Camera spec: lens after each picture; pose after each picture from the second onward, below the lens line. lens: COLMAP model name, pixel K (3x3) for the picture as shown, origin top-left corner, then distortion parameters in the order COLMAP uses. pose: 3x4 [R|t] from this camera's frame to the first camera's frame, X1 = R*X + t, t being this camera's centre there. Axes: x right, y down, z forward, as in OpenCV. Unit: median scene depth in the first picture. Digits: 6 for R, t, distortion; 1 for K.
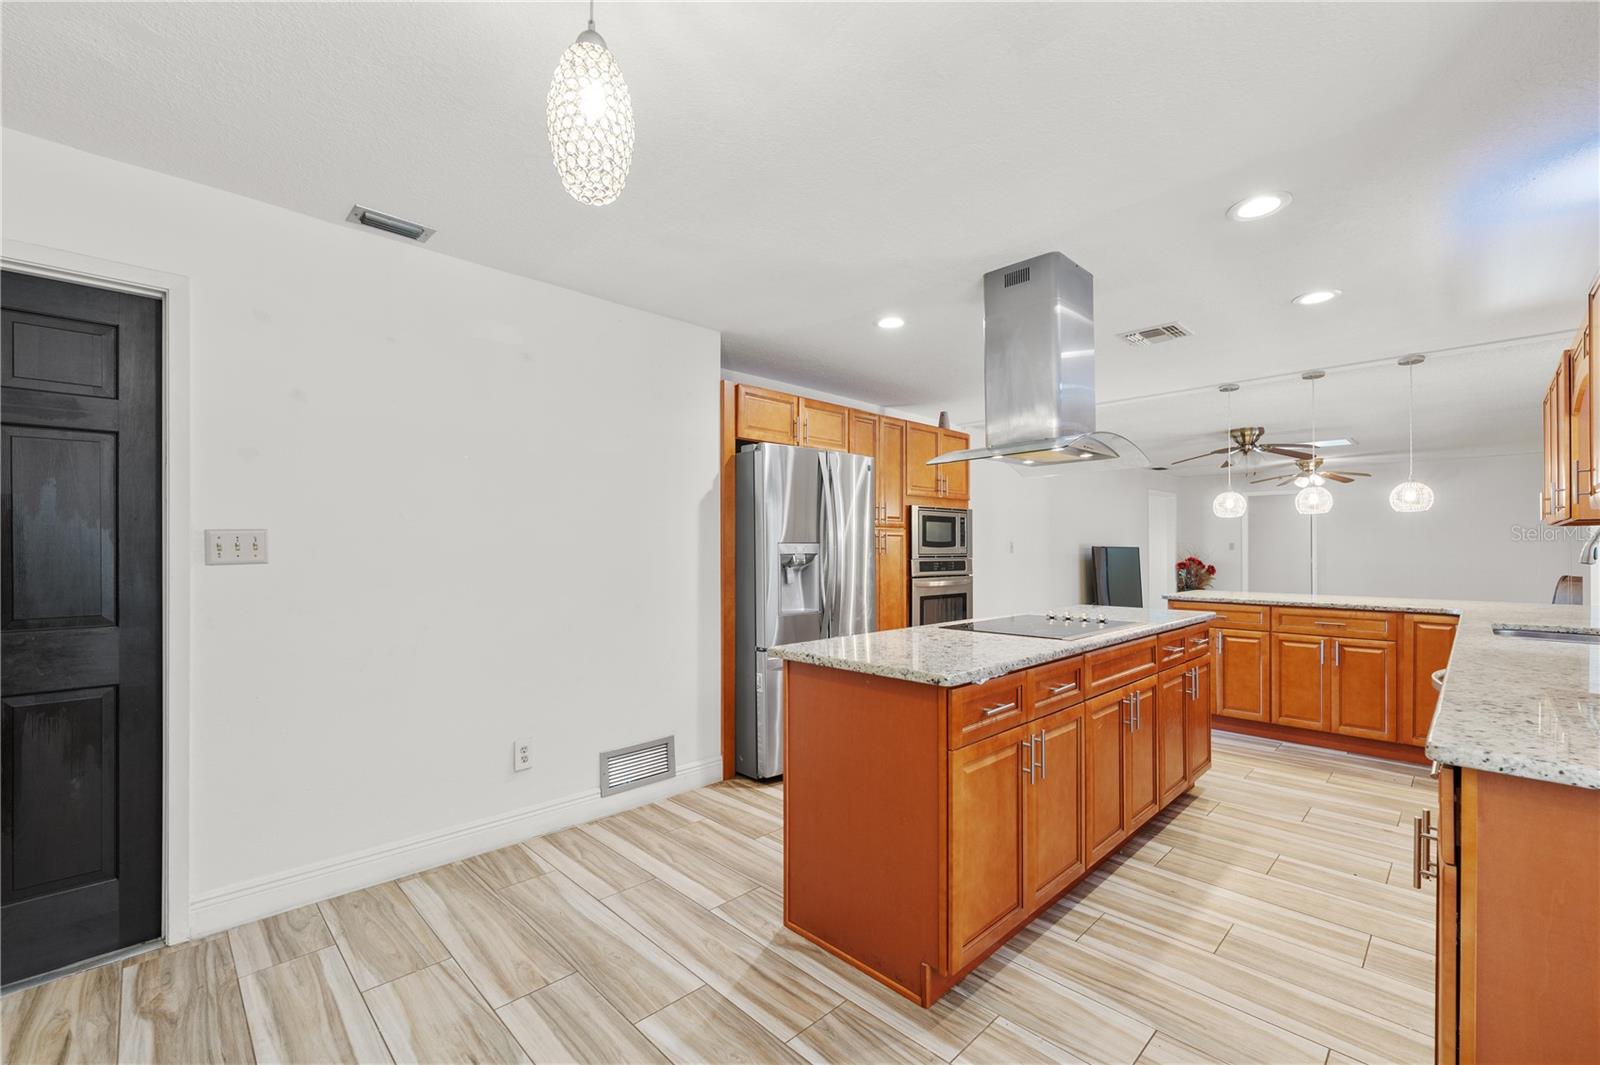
lens RADIAL K [[664.8, 0, 800.0], [0, 664.8, 532.5], [0, 0, 1]] dist [-0.000497, -0.000041]
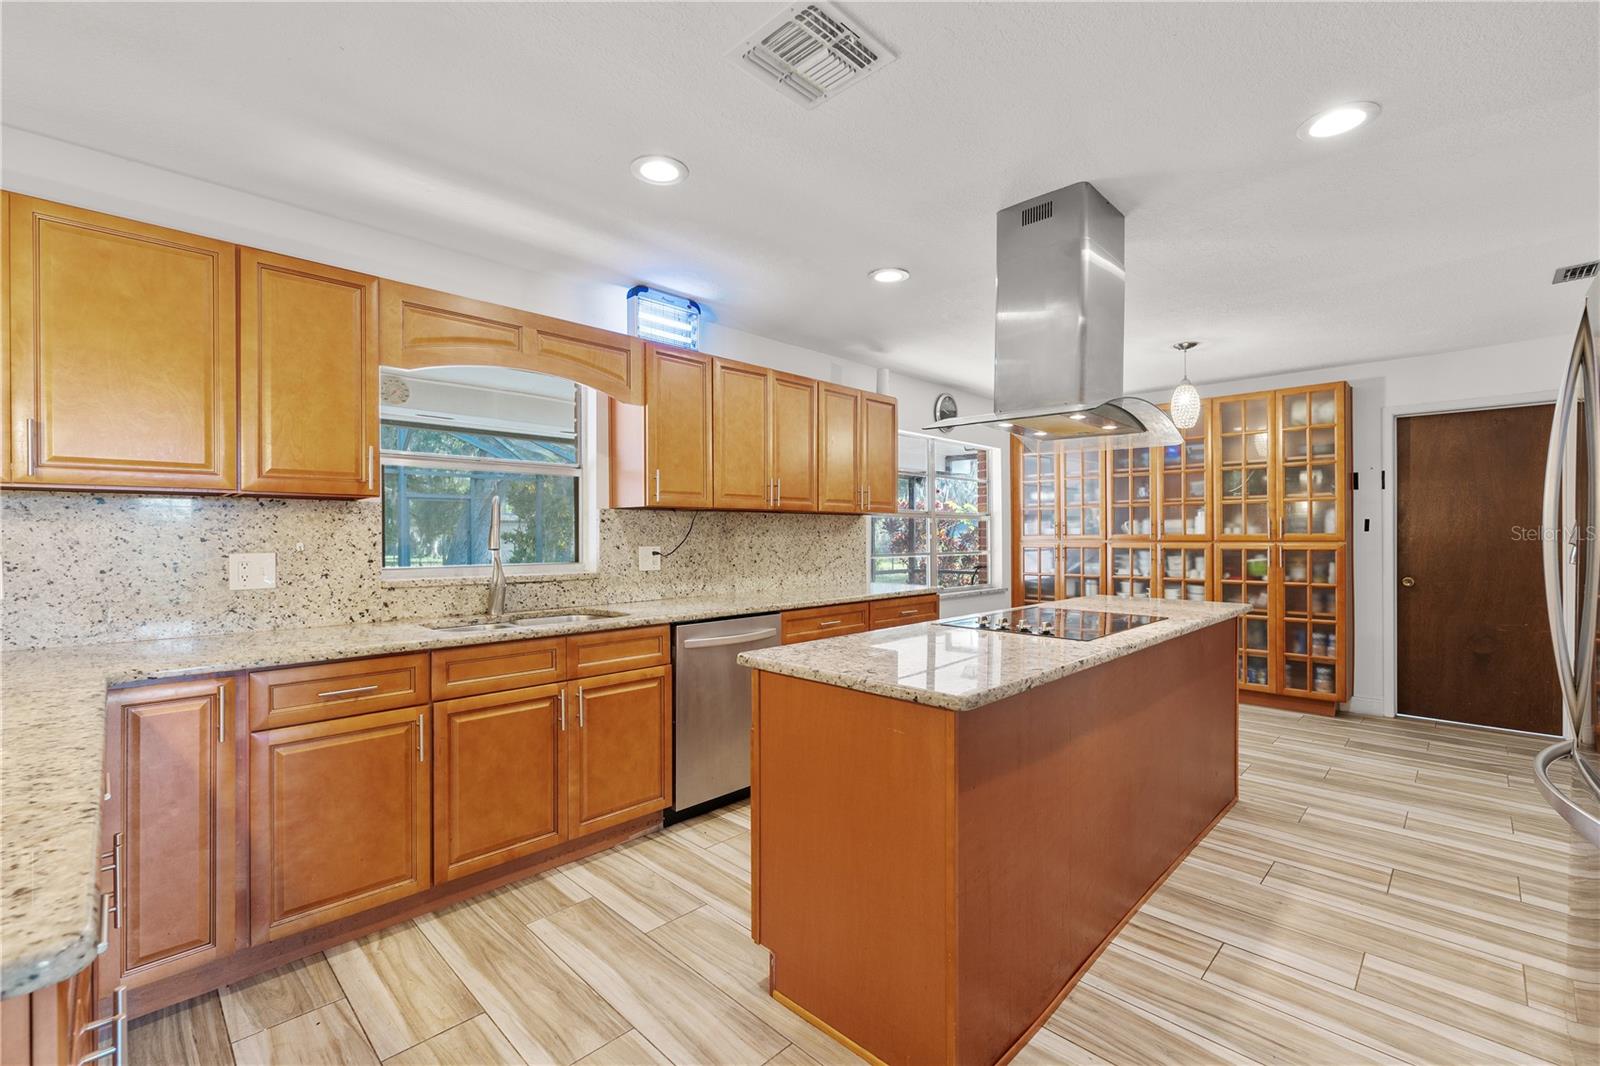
lens RADIAL K [[664.8, 0, 800.0], [0, 664.8, 533.0], [0, 0, 1]] dist [-0.000497, -0.000041]
pose [[-0.999910, 0.000959, -0.013349, 0.811859], [0.001253, 0.999756, -0.022032, 0.054559], [0.013324, -0.022047, -0.999668, 2.132147]]
